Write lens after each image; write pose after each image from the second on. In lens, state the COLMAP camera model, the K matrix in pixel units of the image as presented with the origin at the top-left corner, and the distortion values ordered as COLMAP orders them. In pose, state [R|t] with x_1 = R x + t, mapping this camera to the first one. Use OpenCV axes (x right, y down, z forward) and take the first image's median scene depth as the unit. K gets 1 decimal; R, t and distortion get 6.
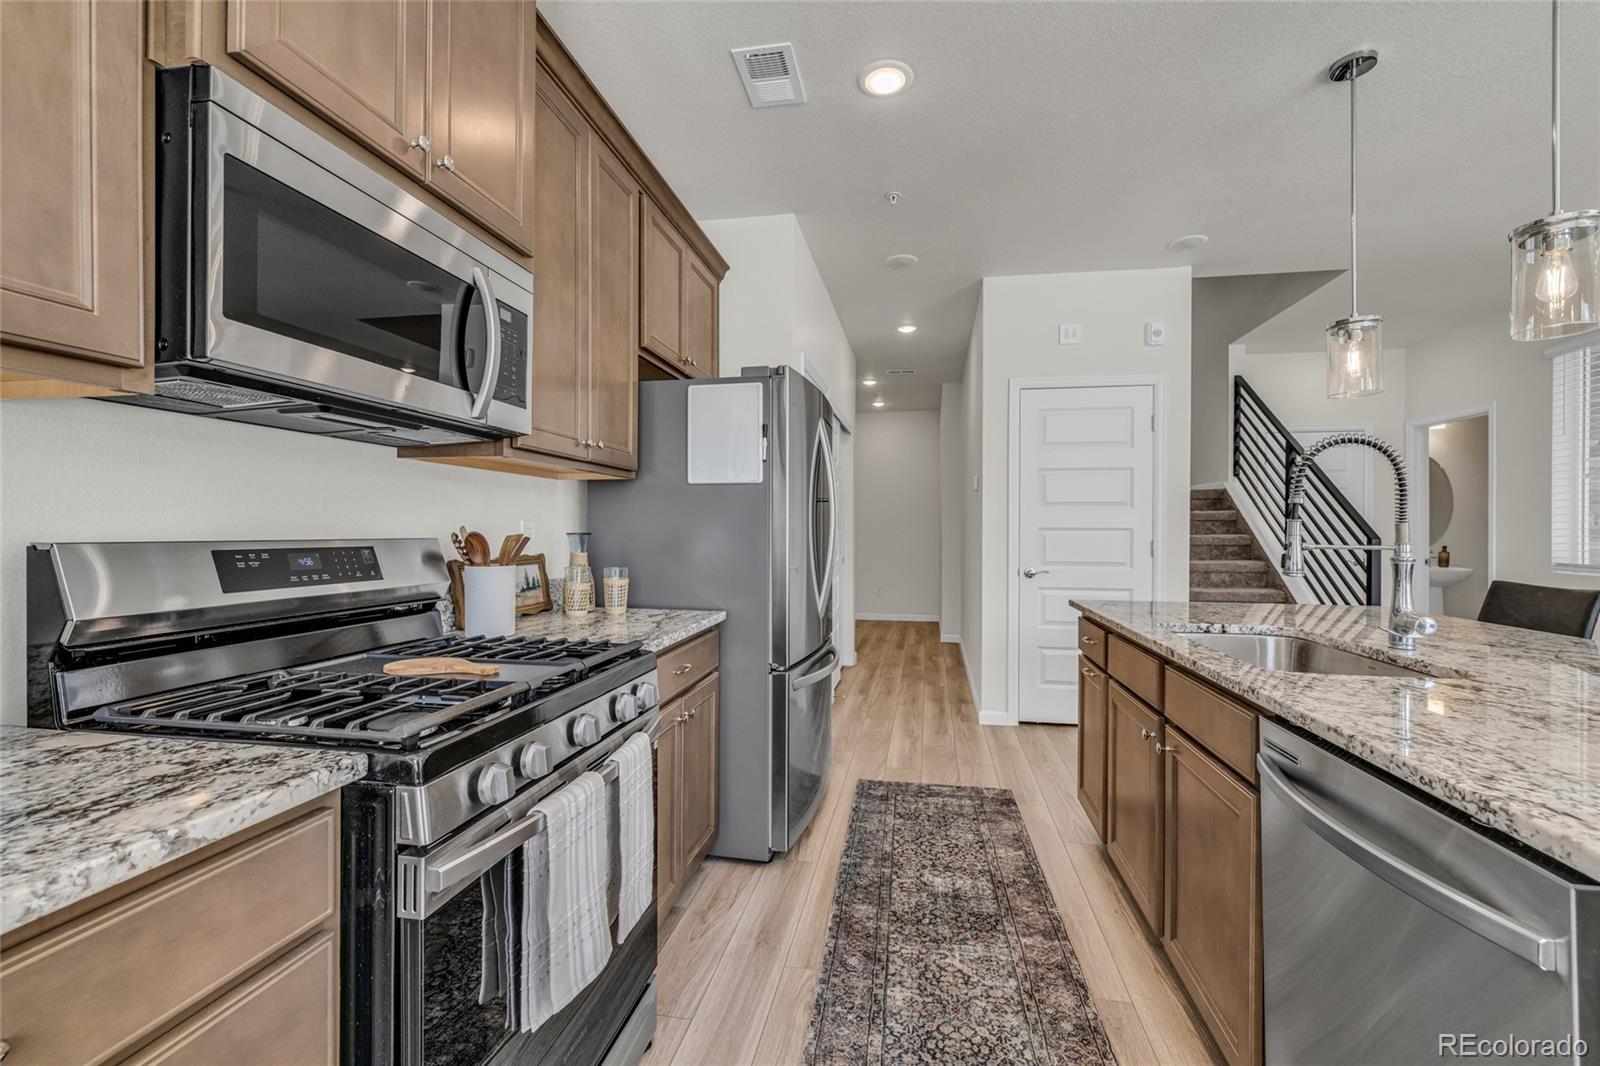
lens RADIAL K [[670.5, 0, 796.2], [0, 670.5, 527.1], [0, 0, 1]] dist [-0.000906, 0.000225]
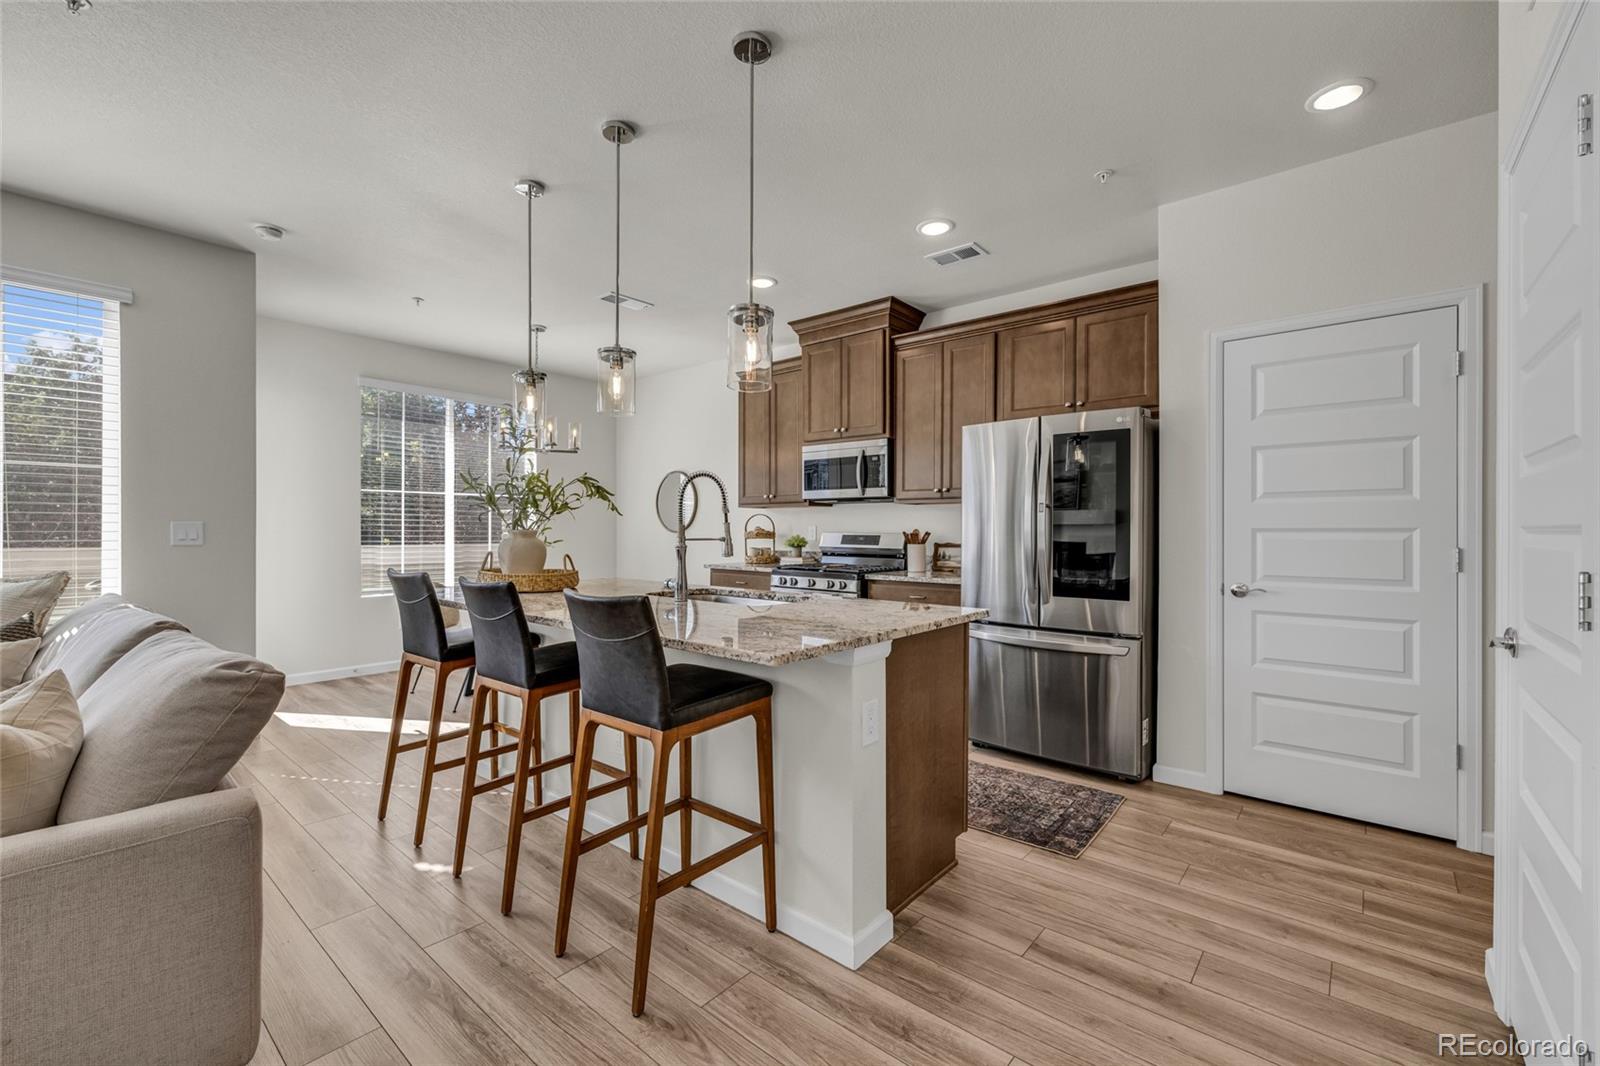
lens RADIAL K [[670.5, 0, 802.1], [0, 670.5, 531.0], [0, 0, 1]] dist [-0.000906, 0.000225]
pose [[-0.479576, 0.018447, -0.877307, 2.568641], [0.010985, 0.999827, 0.015018, -0.040655], [0.877432, -0.002435, -0.479695, 2.383525]]
